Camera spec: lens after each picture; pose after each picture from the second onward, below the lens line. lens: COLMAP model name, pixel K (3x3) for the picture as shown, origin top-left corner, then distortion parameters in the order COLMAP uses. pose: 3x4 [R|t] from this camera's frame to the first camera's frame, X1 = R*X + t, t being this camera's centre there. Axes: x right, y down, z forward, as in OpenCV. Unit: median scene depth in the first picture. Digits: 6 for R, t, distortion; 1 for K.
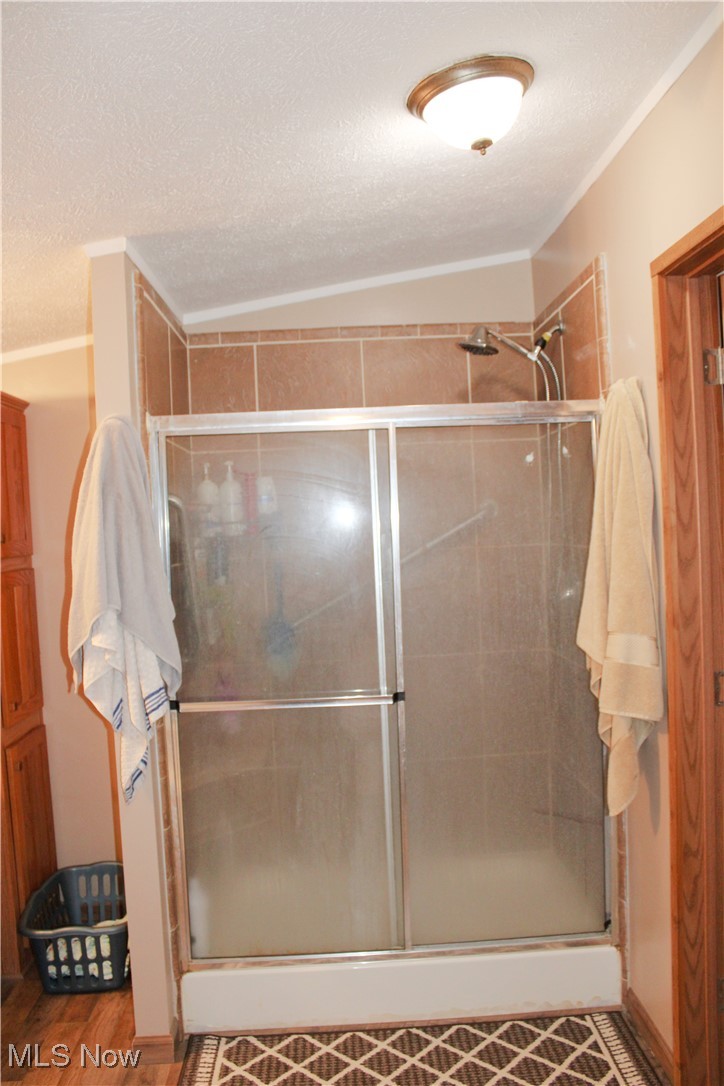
lens RADIAL K [[900.8, 0, 365.7], [0, 900.8, 549.3], [0, 0, 1]] dist [-0.145488, 0.095431]
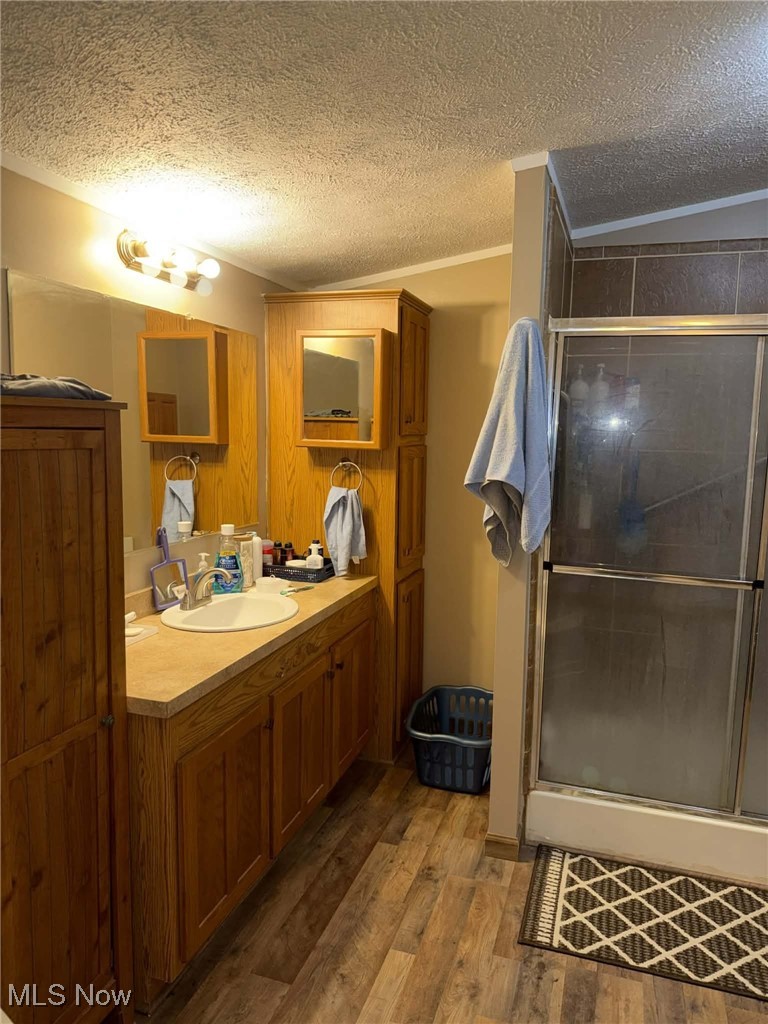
lens RADIAL K [[723.6, 0, 384.7], [0, 723.6, 517.7], [0, 0, 1]] dist [0.027261, -0.036606]
pose [[0.937750, 0.107648, -0.330208, -0.106232], [-0.074929, 0.991070, 0.110302, 0.019933], [0.339133, -0.078694, 0.937441, 0.021917]]
